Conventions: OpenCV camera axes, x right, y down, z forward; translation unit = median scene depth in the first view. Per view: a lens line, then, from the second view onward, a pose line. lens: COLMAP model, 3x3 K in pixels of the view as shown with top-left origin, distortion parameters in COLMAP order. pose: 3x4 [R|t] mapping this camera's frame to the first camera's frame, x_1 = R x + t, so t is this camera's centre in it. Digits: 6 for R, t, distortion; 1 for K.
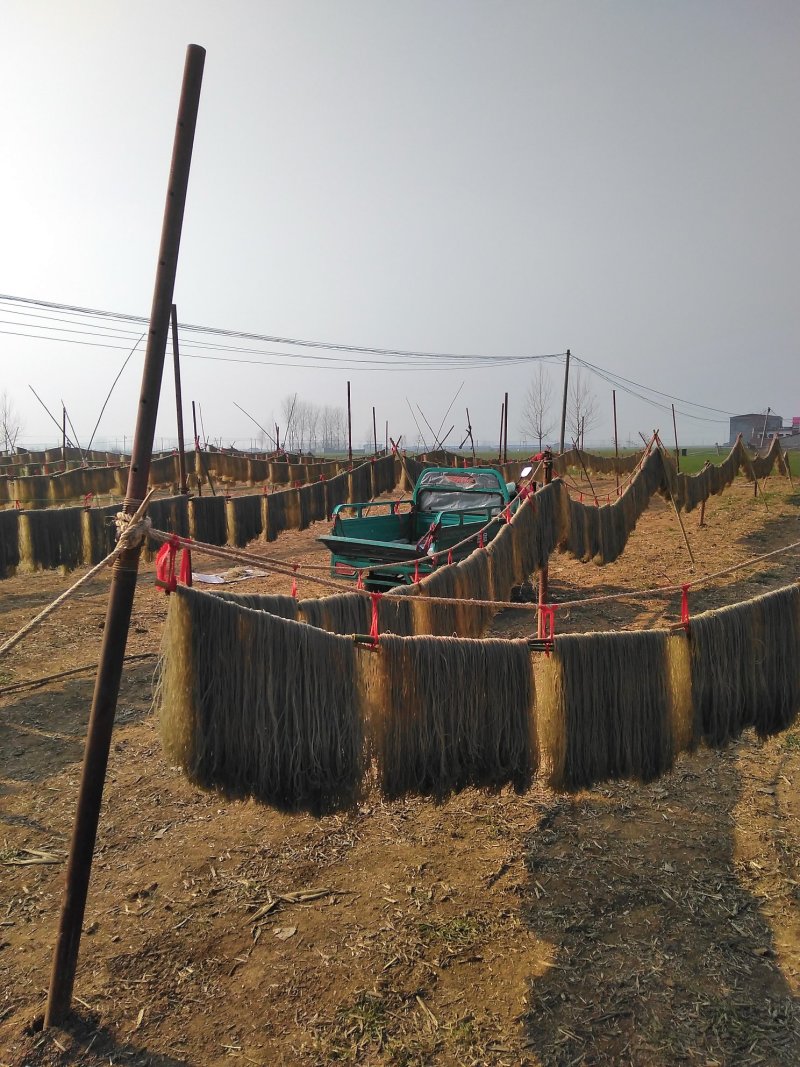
lens RADIAL K [[849.7, 0, 400.4], [0, 849.7, 561.2], [0, 0, 1]] dist [0.082554, -0.149721]
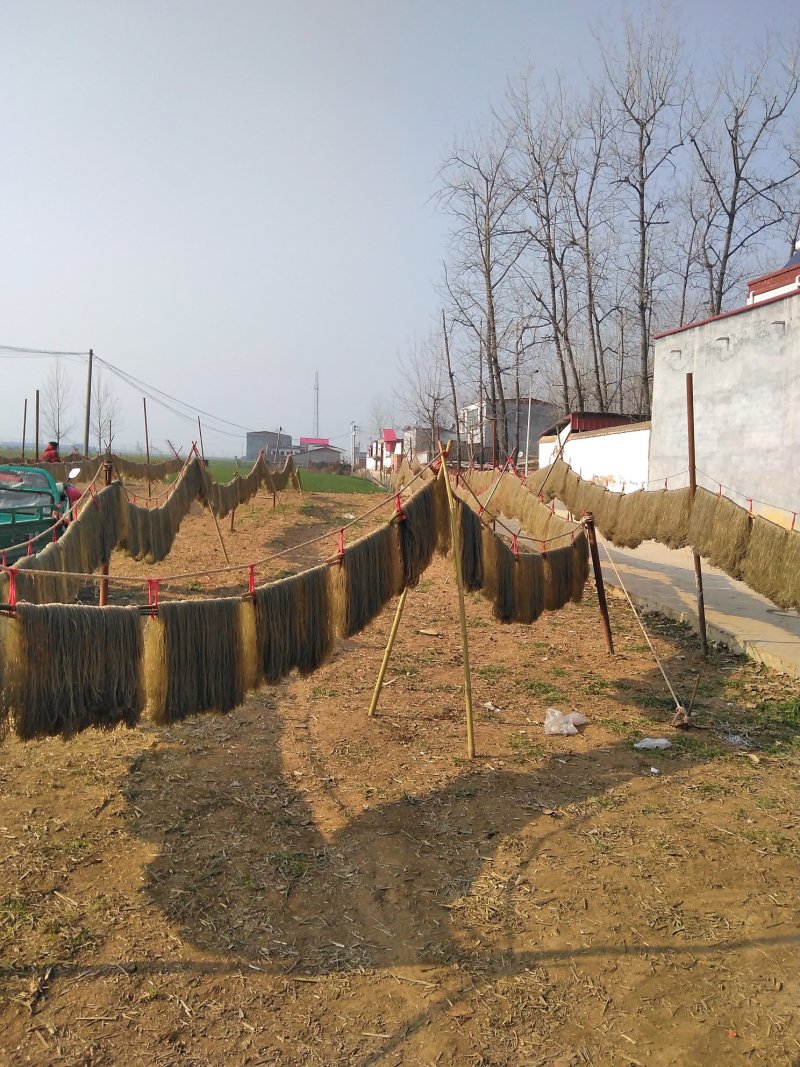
lens RADIAL K [[875.9, 0, 407.1], [0, 875.9, 532.9], [0, 0, 1]] dist [0.127450, -0.223562]
pose [[0.852879, 0.015385, 0.521881, -0.175477], [0.007600, 0.999094, -0.041873, 0.037210], [-0.522053, 0.039679, 0.851990, -0.295638]]
